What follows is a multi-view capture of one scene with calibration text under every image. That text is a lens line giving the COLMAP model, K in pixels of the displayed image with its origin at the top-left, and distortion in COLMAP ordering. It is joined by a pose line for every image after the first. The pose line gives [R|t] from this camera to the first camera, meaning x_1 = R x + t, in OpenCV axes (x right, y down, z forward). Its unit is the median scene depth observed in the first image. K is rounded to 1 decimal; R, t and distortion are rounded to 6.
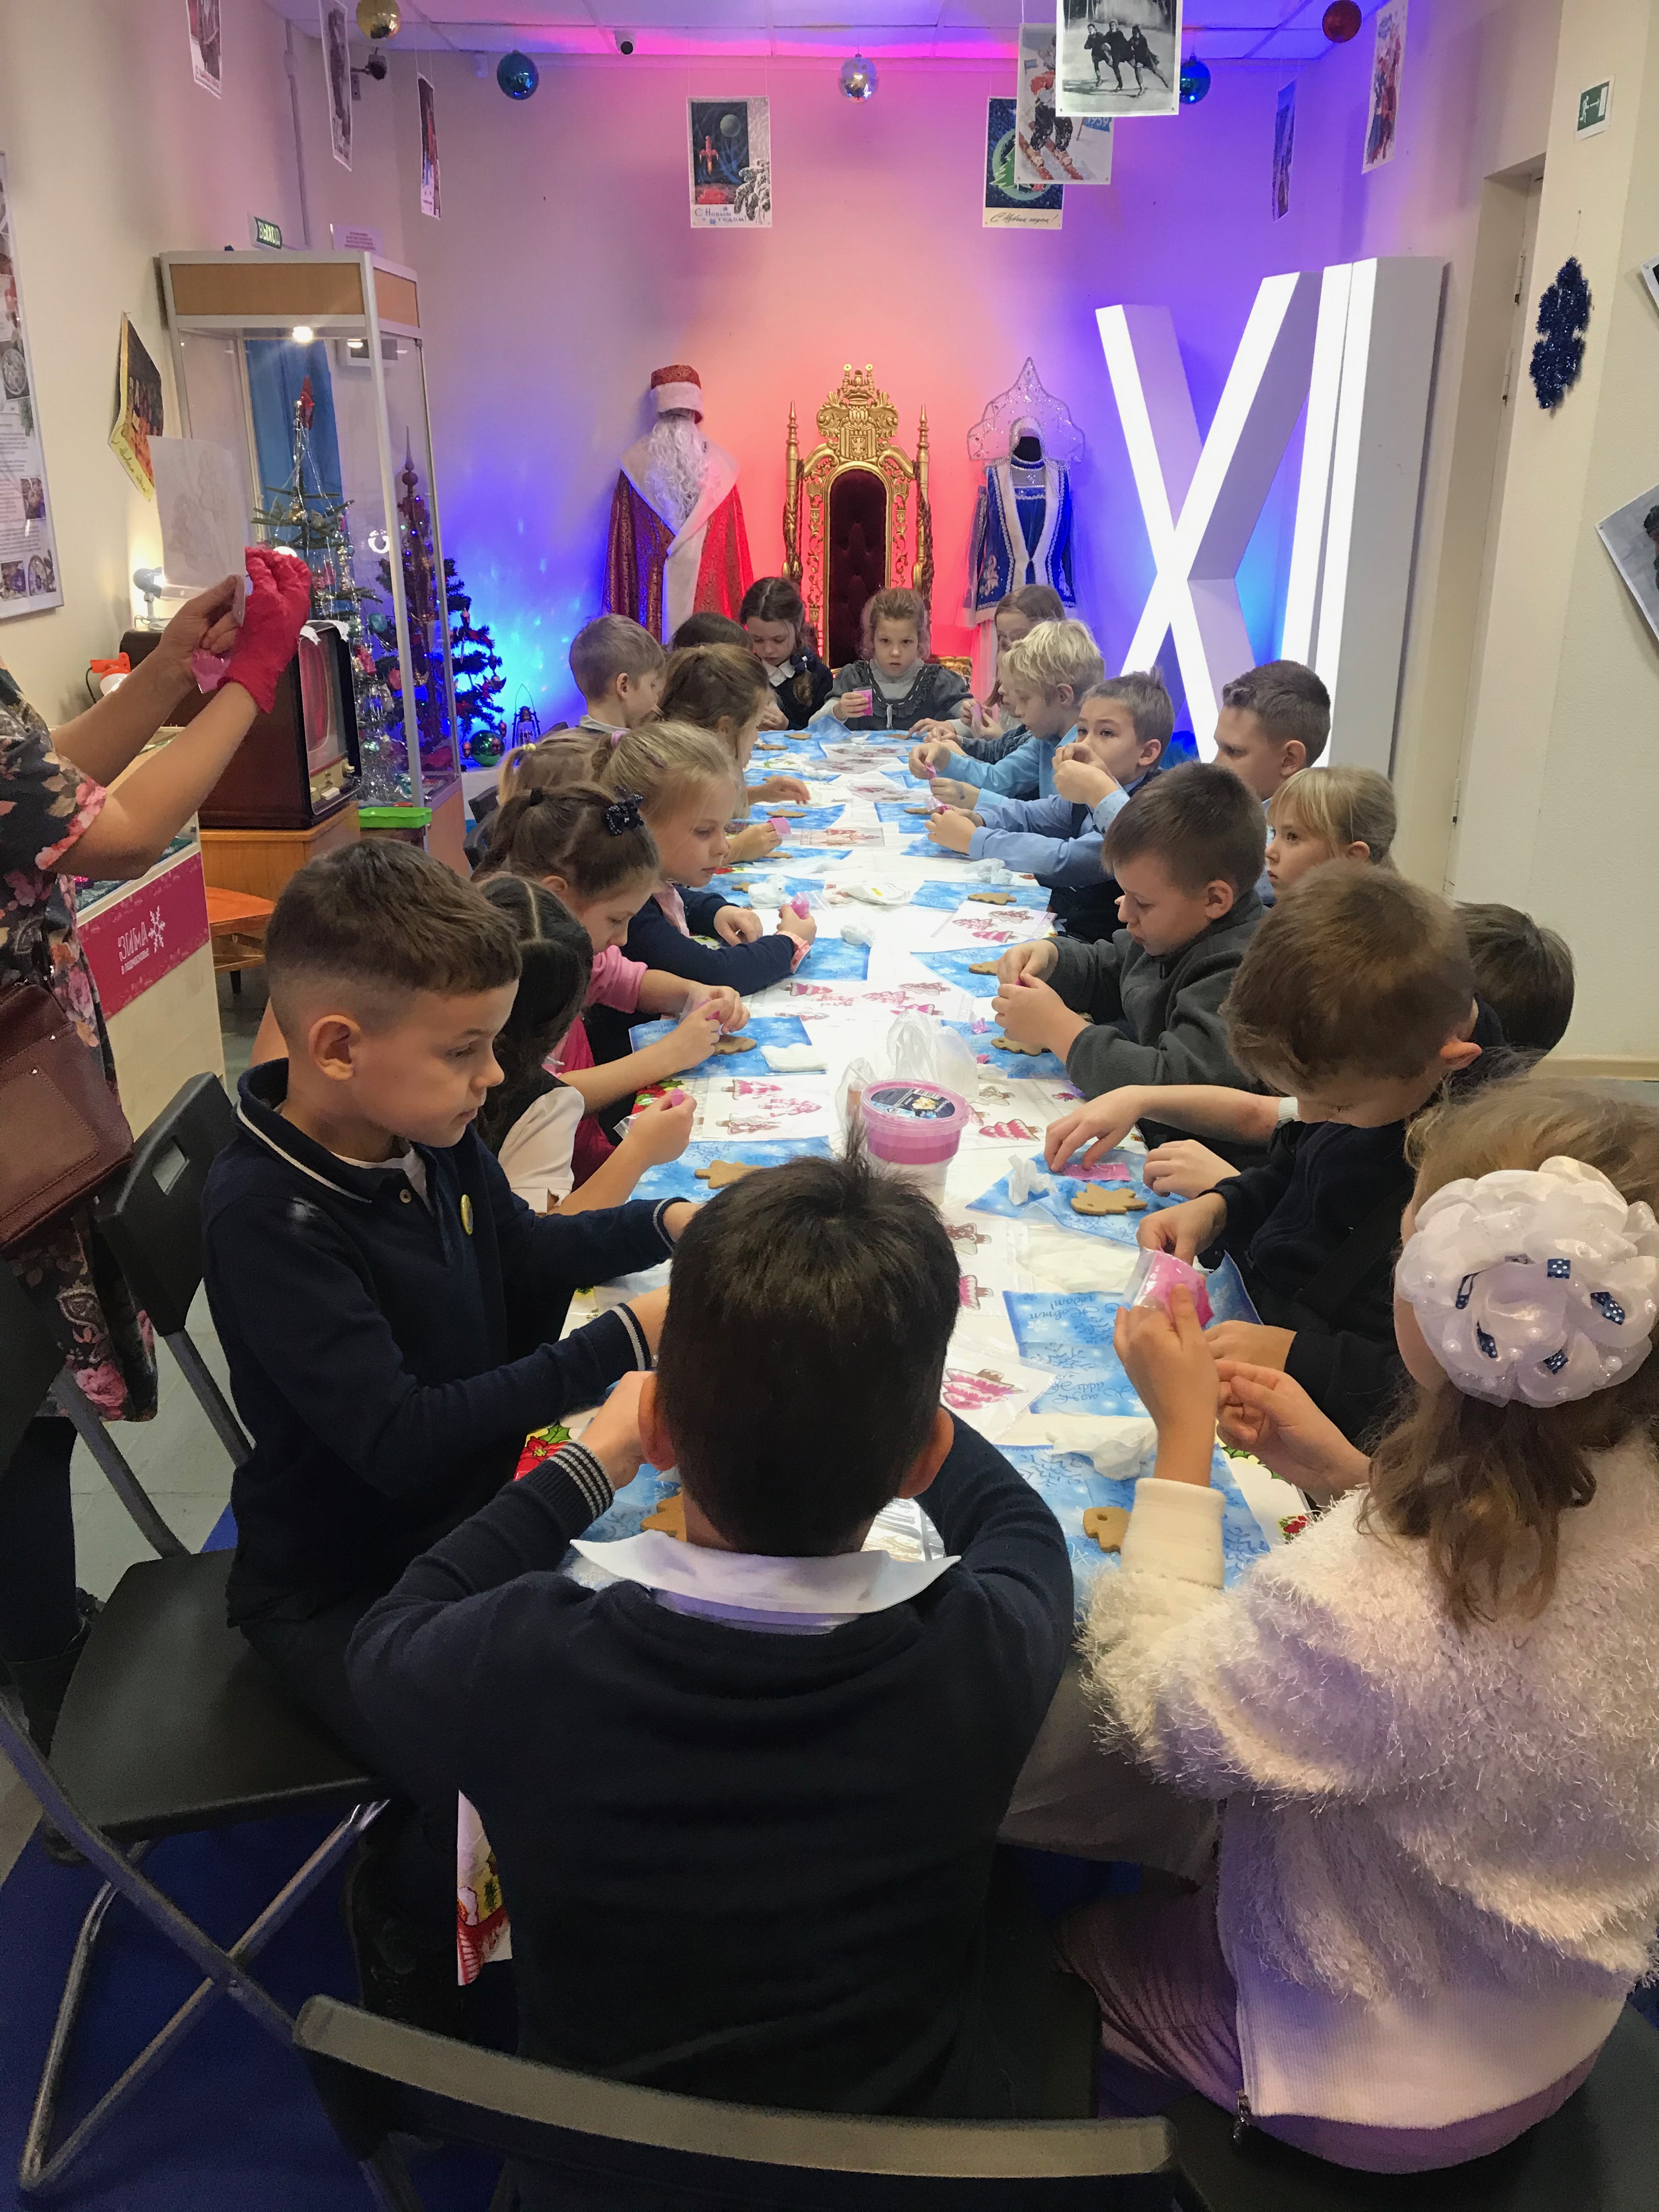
lens RADIAL K [[1873.2, 0, 829.5], [0, 1873.2, 1106.0], [0, 0, 1]] dist [0.013054, 0.029966]
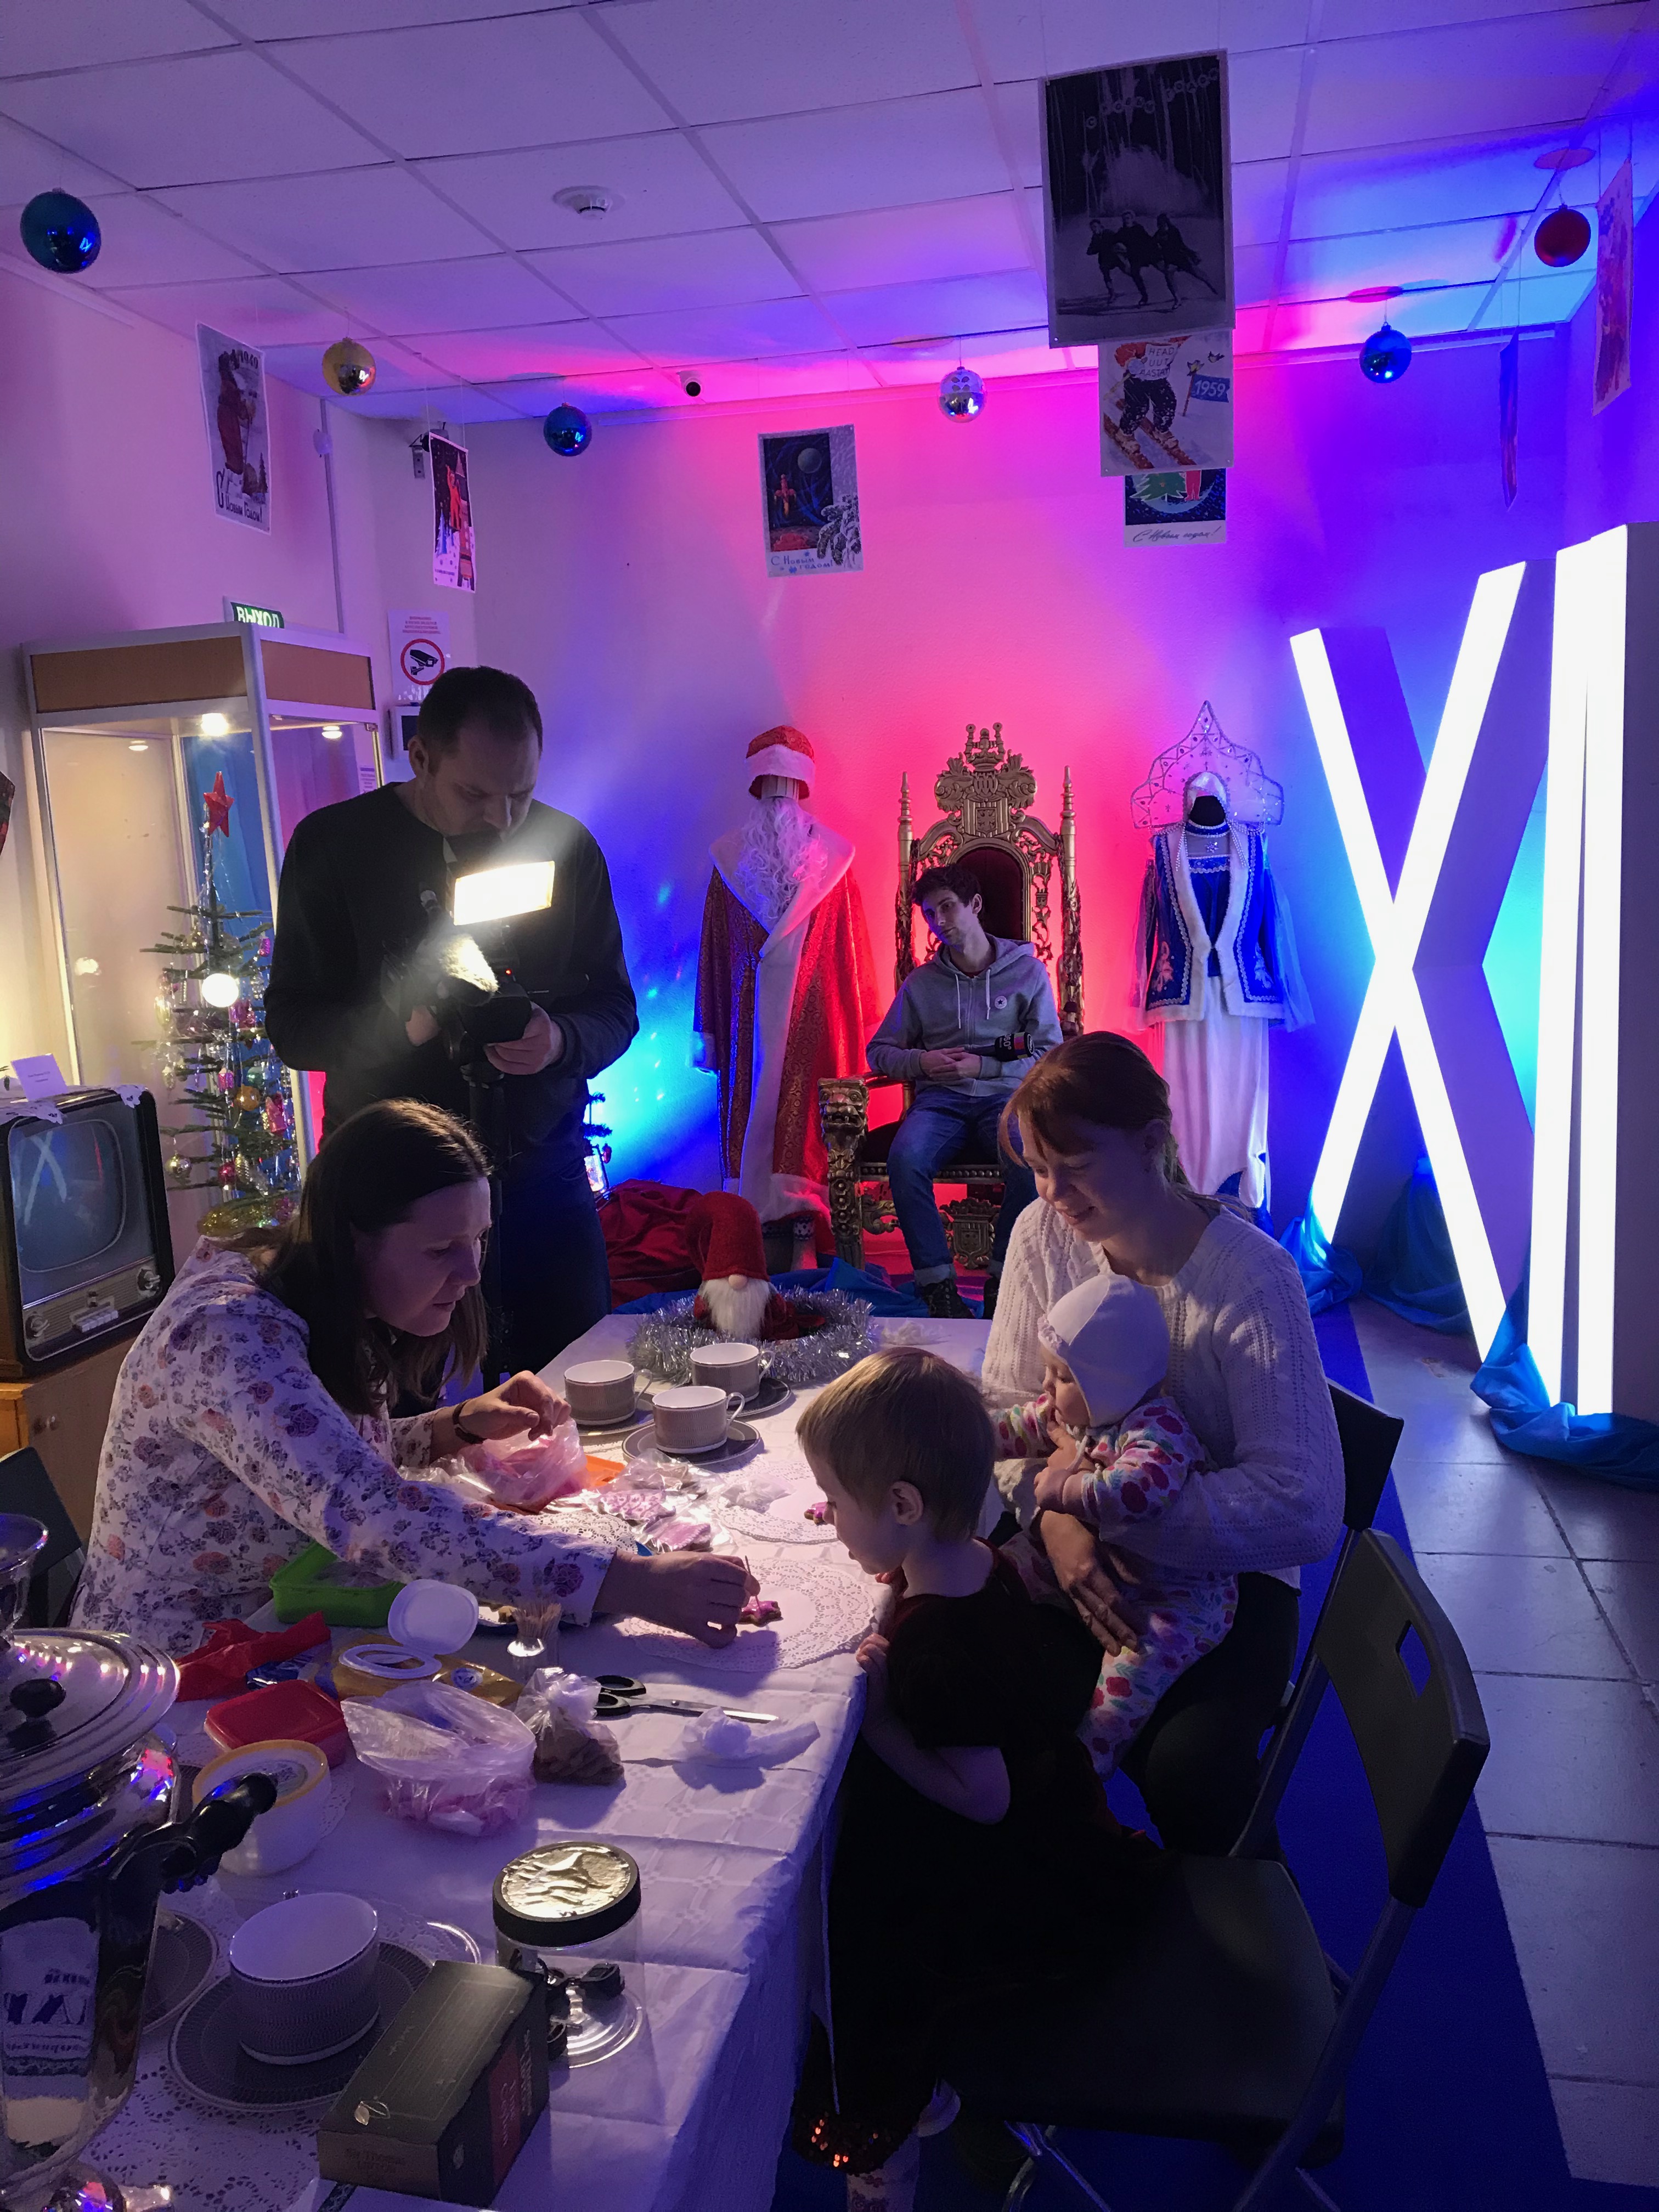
lens RADIAL K [[1873.2, 0, 829.5], [0, 1873.2, 1106.0], [0, 0, 1]] dist [0.013054, 0.029966]
pose [[0.978655, -0.020206, -0.204514, 0.118887], [-0.018273, 0.982658, -0.184527, -0.089336], [0.204696, 0.184326, 0.961314, 0.260807]]
